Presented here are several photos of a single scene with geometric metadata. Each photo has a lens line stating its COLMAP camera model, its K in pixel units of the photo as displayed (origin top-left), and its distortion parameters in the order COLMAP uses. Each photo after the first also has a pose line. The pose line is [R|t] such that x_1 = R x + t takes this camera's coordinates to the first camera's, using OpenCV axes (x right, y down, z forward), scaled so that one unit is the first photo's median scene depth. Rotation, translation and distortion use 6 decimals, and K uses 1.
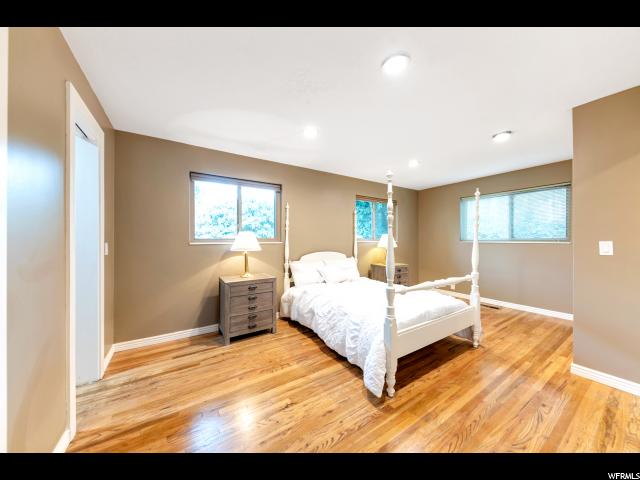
lens RADIAL K [[219.5, 0, 315.8], [0, 219.5, 240.2], [0, 0, 1]] dist [0.002060, 0.000001]
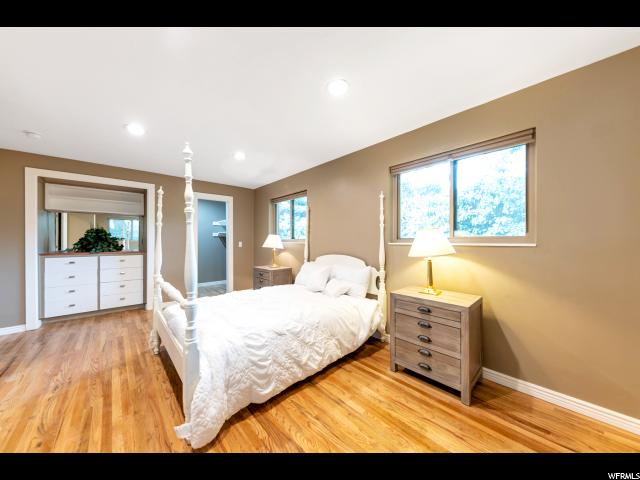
lens RADIAL K [[219.5, 0, 317.4], [0, 219.5, 240.9], [0, 0, 1]] dist [0.002060, 0.000001]
pose [[0.185629, 0.005340, -0.982605, 1.692061], [0.001663, 0.999982, 0.005749, -0.010959], [0.982619, -0.002701, 0.185617, 1.557384]]
